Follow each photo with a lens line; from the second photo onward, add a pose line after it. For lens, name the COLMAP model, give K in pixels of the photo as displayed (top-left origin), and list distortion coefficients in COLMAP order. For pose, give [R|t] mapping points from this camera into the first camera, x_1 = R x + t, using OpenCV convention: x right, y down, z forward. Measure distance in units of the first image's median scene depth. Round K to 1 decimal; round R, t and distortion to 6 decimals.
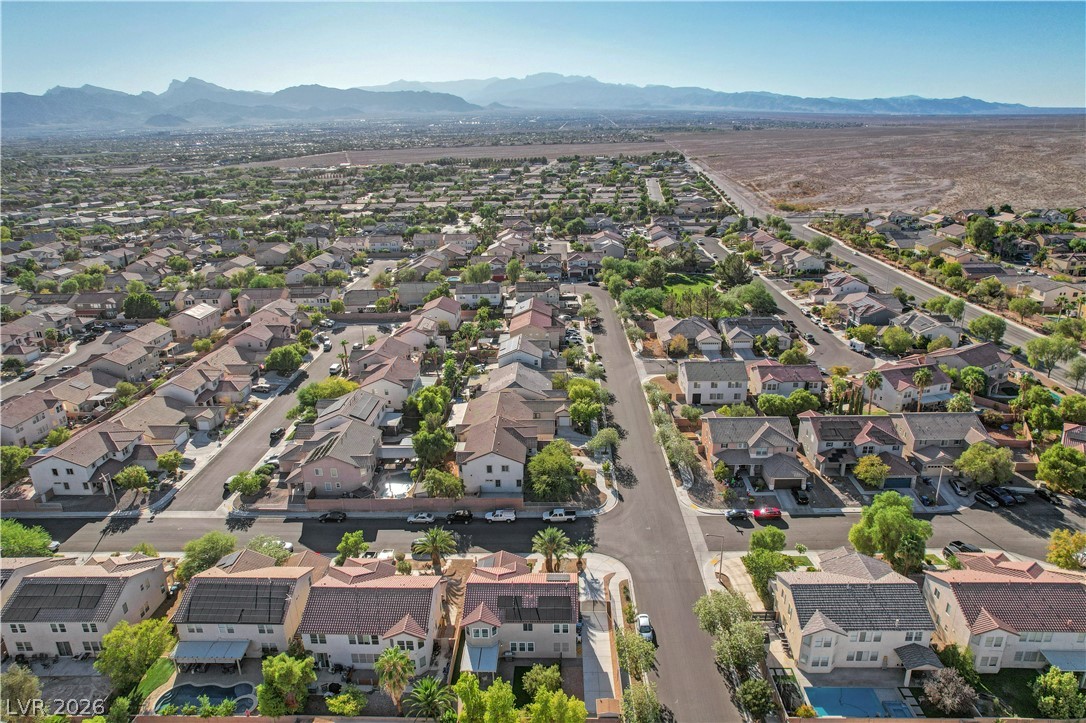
lens RADIAL K [[695.7, 0, 545.7], [0, 695.7, 363.4], [0, 0, 1]] dist [-0.073272, 0.064877]
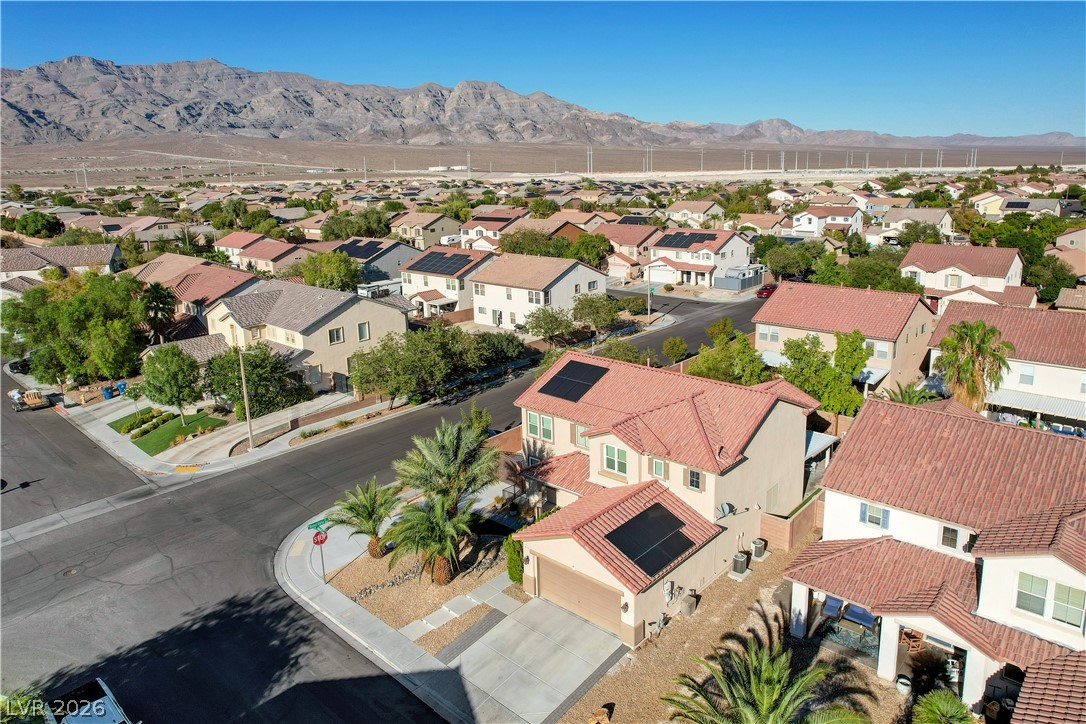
lens RADIAL K [[717.8, 0, 561.1], [0, 717.8, 311.7], [0, 0, 1]] dist [-0.081257, 0.081558]
pose [[-0.765708, -0.095296, 0.636089, -0.199080], [0.245775, 0.870562, 0.426282, 0.049924], [-0.594378, 0.482742, -0.643175, 0.944868]]
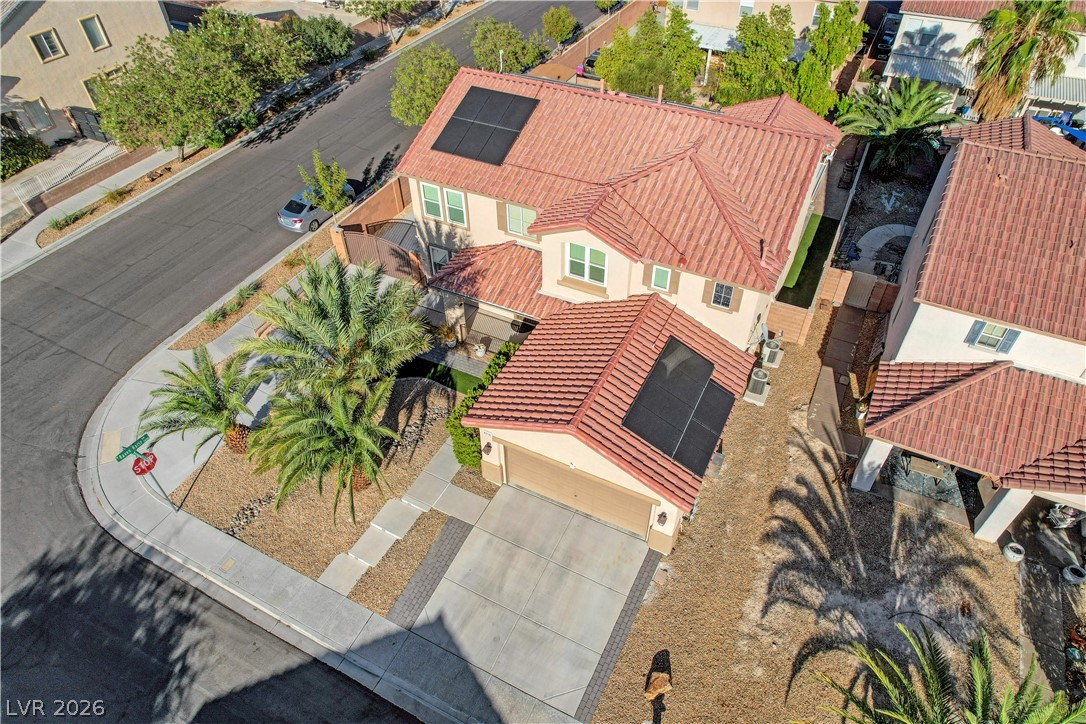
lens RADIAL K [[688.7, 0, 545.3], [0, 688.7, 367.5], [0, 0, 1]] dist [-0.071732, 0.069867]
pose [[-0.903694, -0.277223, 0.326319, -0.091363], [0.166369, 0.474889, 0.864177, 0.086424], [-0.394535, 0.835241, -0.383033, 0.868881]]
